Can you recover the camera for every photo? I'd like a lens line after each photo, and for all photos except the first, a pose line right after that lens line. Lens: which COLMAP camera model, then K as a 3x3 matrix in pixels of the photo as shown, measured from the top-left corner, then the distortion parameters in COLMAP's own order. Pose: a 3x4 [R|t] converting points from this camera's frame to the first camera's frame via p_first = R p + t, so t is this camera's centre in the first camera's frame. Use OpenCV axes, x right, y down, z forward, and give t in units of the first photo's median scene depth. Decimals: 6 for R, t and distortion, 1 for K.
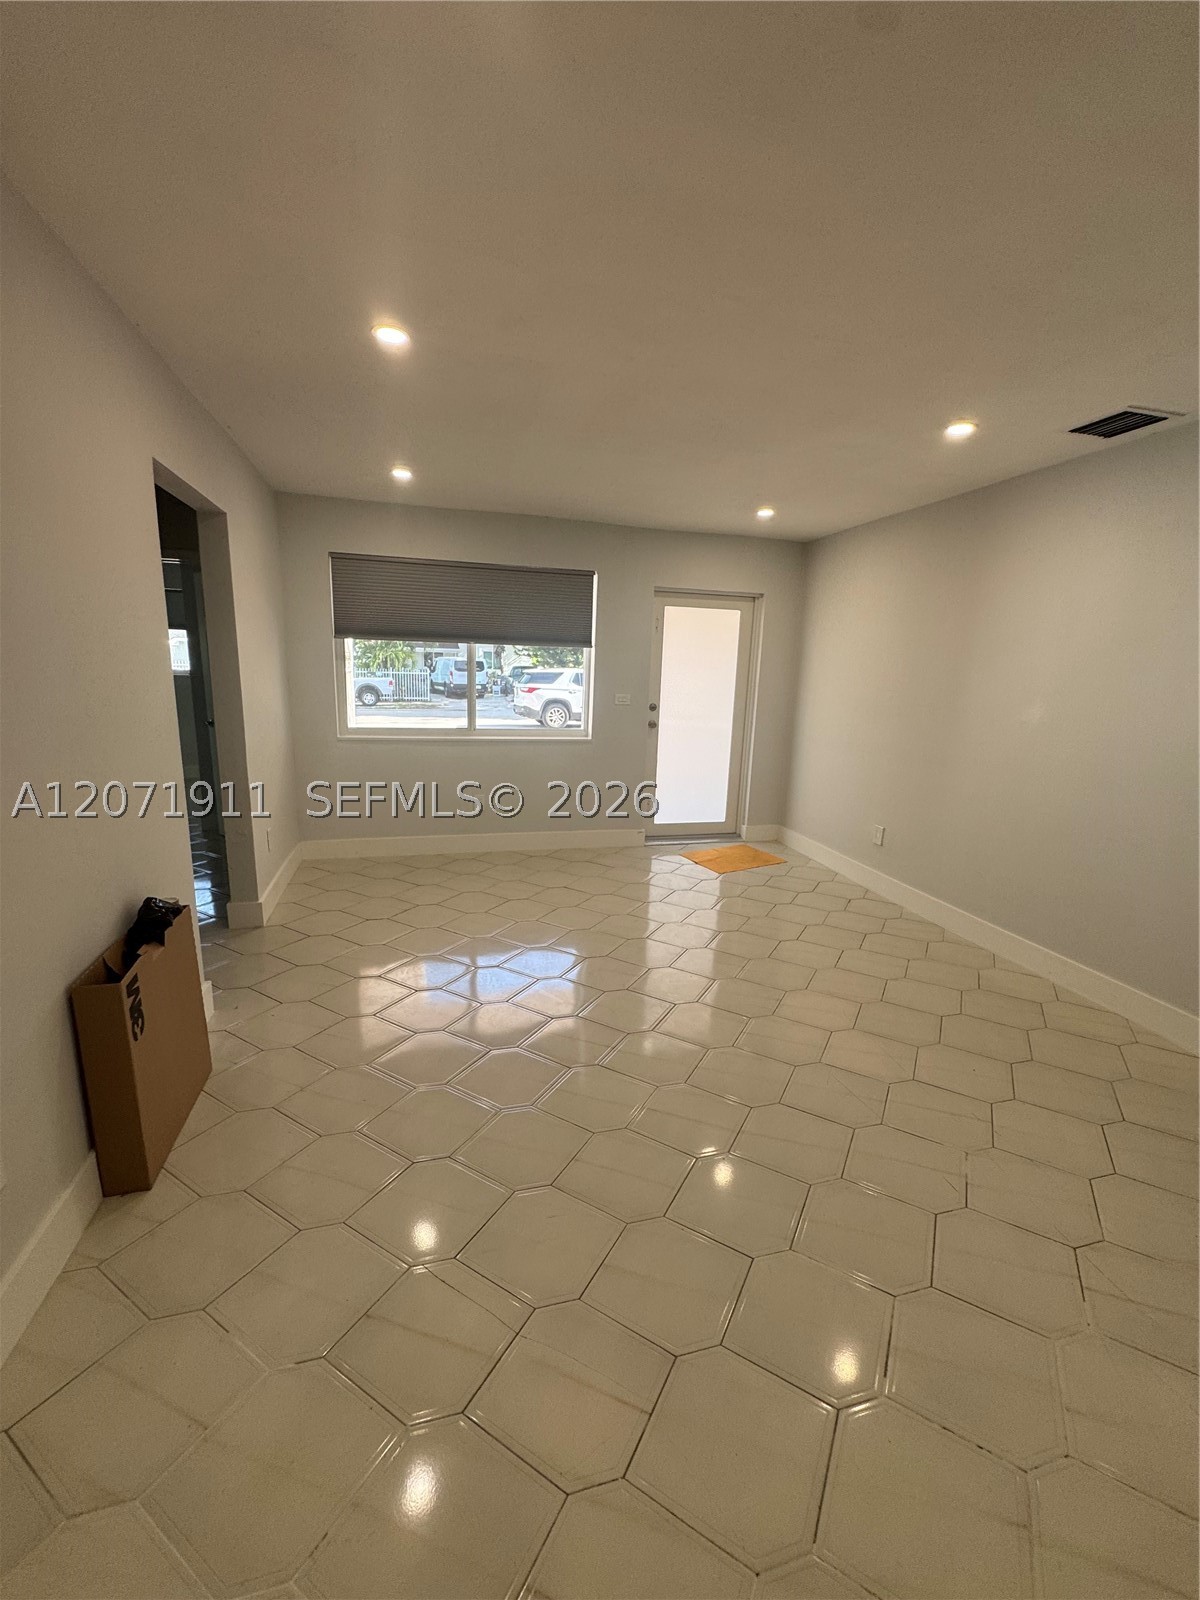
lens RADIAL K [[625.2, 0, 601.8], [0, 625.2, 804.9], [0, 0, 1]] dist [-0.002854, -0.000046]
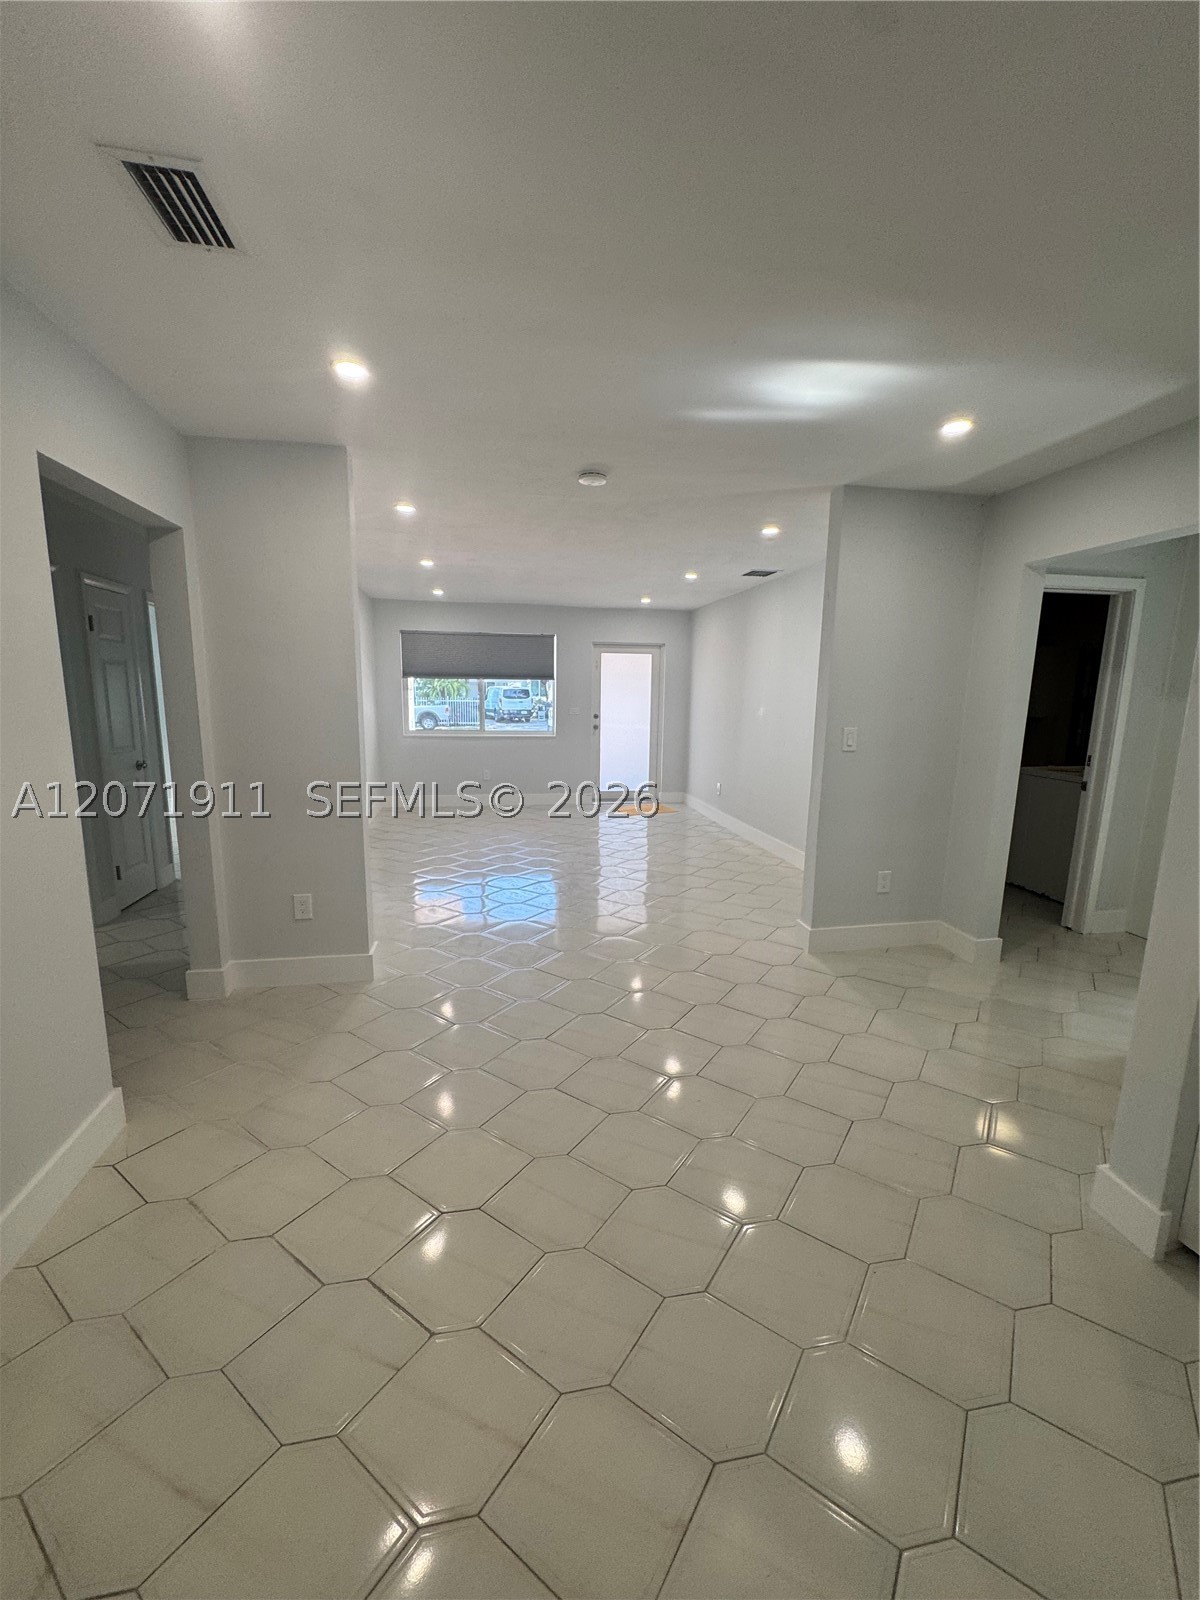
lens RADIAL K [[640.2, 0, 601.0], [0, 640.2, 797.2], [0, 0, 1]] dist [0.000324, 0.000139]
pose [[0.995510, -0.004221, -0.094563, 0.232593], [-0.001097, 0.998424, -0.056108, 0.131868], [0.094651, 0.055960, 0.993936, -0.562819]]
